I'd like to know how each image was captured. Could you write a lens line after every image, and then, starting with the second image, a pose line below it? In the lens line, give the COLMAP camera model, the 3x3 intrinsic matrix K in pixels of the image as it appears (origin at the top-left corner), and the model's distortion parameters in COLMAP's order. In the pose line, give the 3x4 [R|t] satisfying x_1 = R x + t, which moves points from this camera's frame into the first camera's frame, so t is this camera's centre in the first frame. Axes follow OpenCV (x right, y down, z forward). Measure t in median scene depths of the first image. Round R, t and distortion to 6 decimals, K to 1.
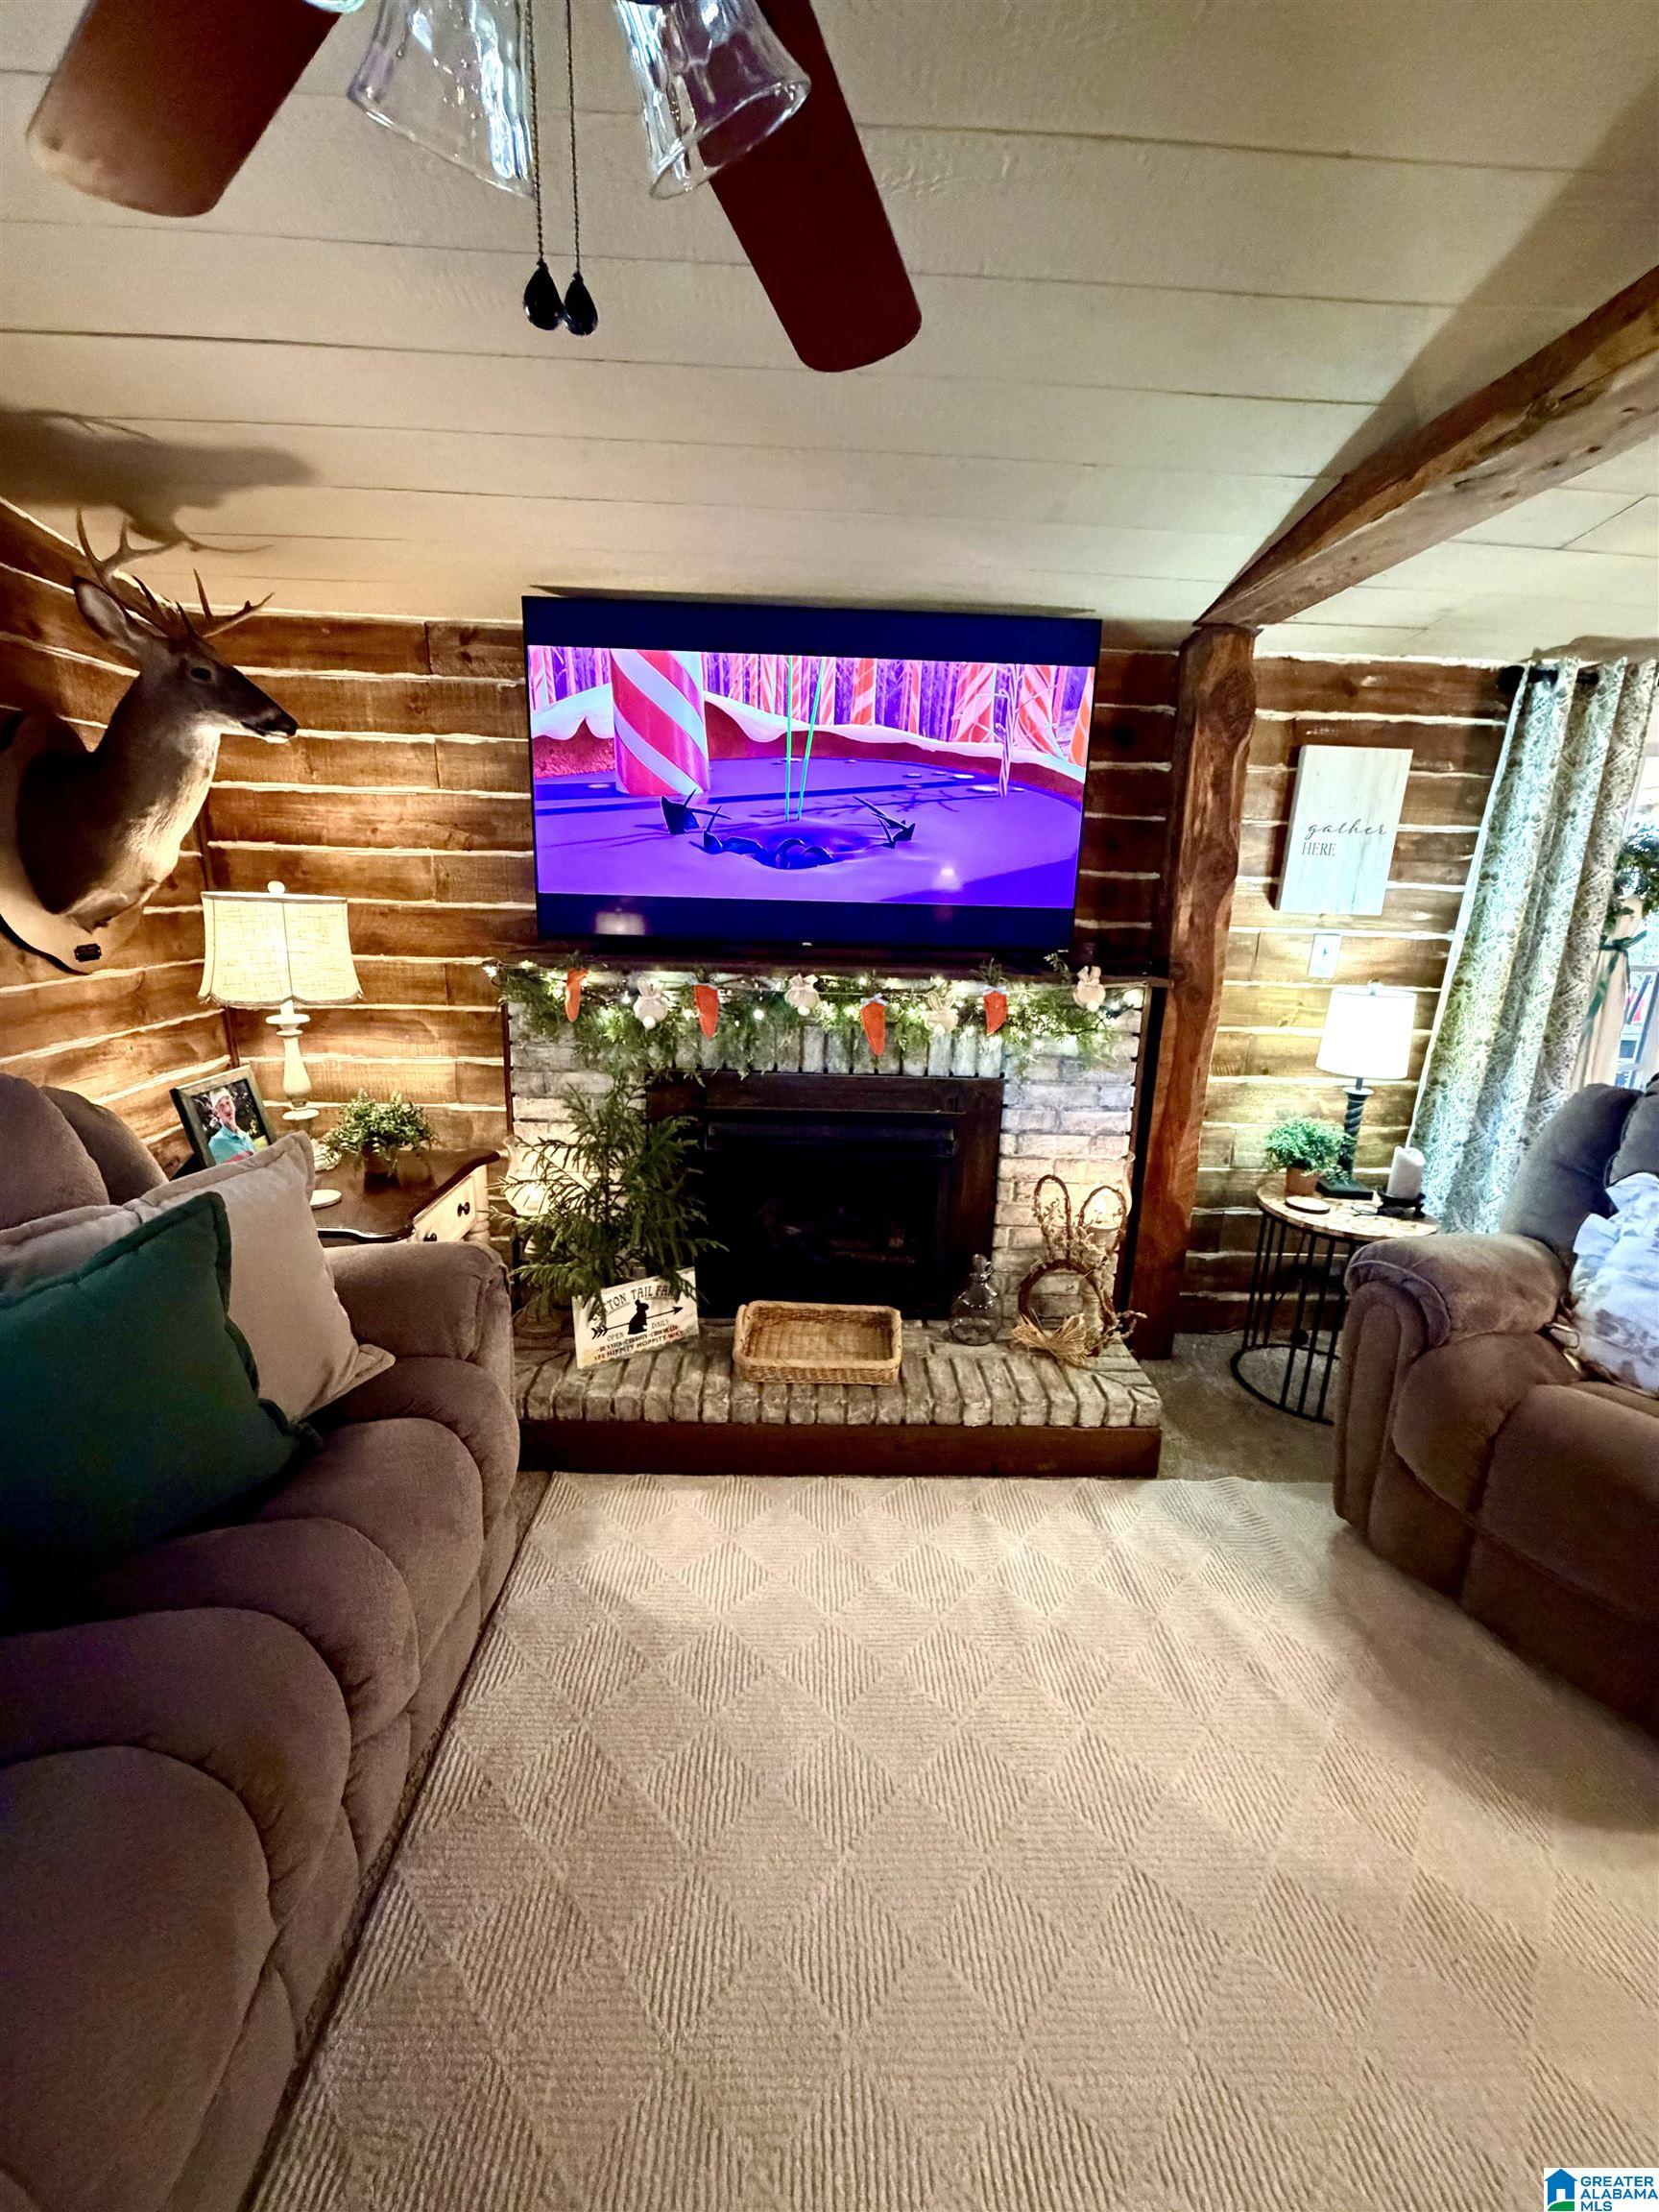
lens RADIAL K [[882.6, 0, 828.2], [0, 882.6, 1101.9], [0, 0, 1]] dist [0.000349, -0.000350]
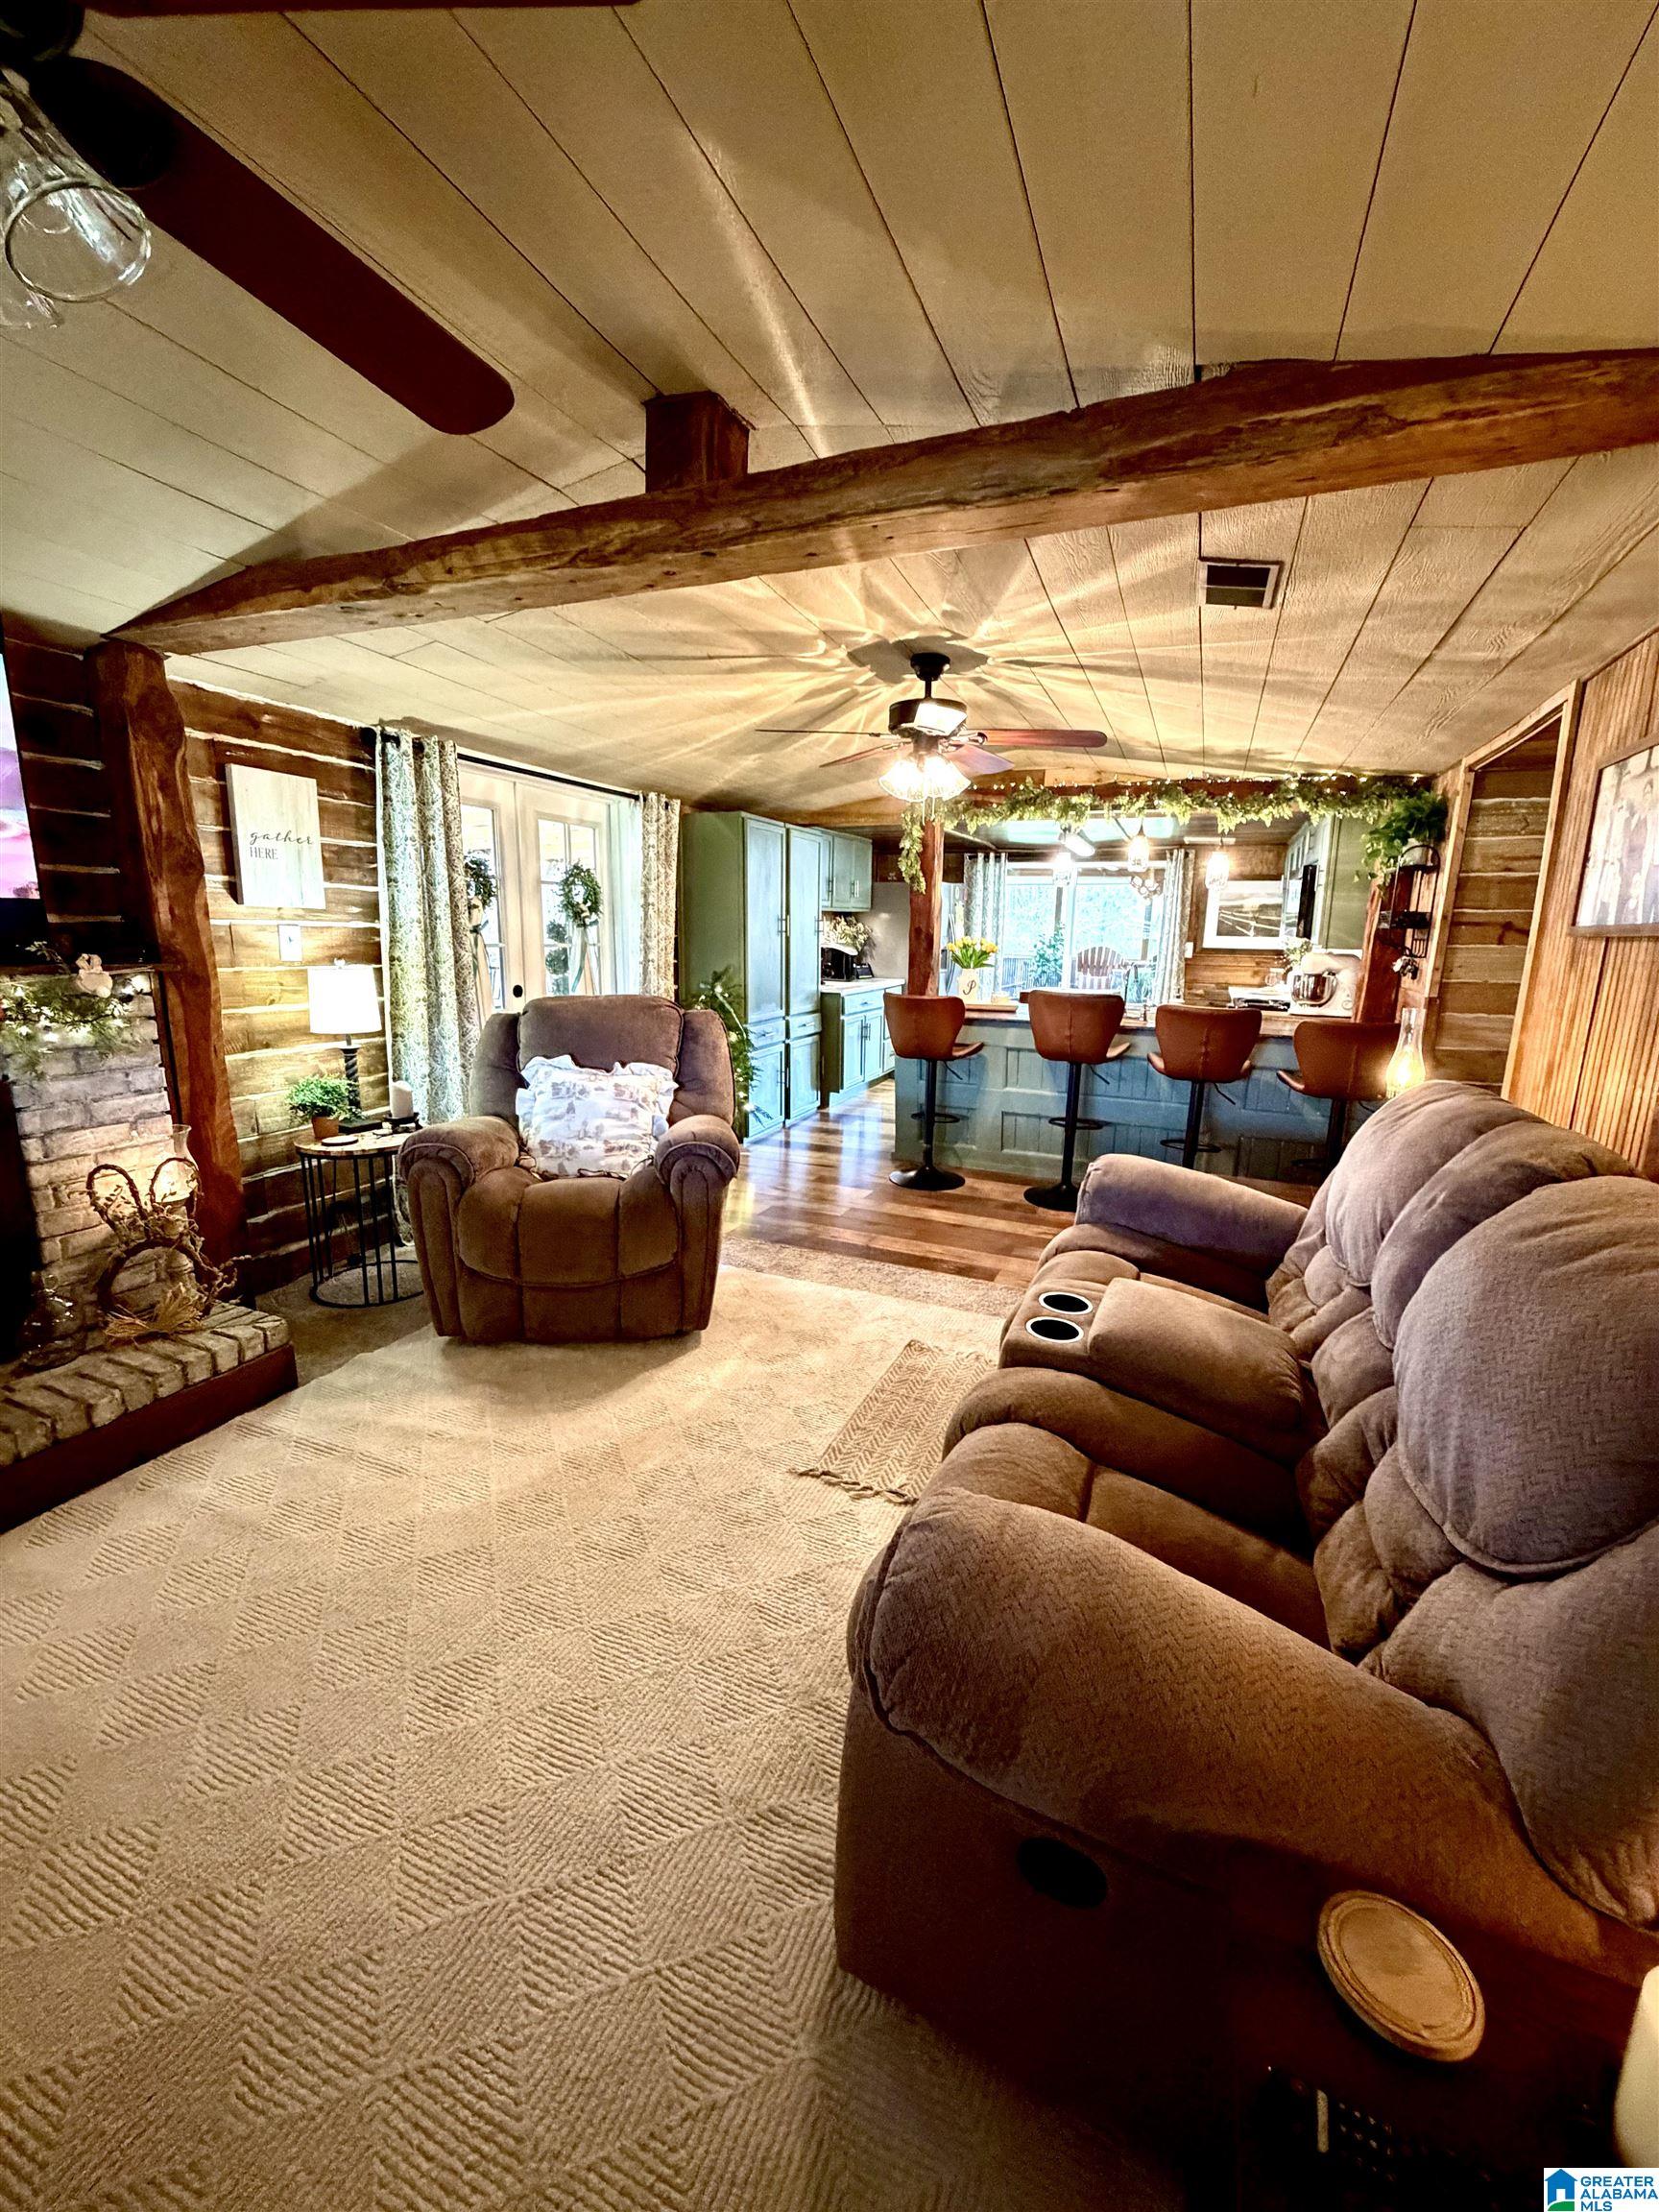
lens RADIAL K [[882.6, 0, 828.2], [0, 882.6, 1101.9], [0, 0, 1]] dist [0.000349, -0.000350]
pose [[0.420072, -0.194771, 0.886343, -0.261800], [0.221105, 0.969230, 0.108195, 0.084071], [-0.880143, 0.150526, 0.450211, -0.169004]]
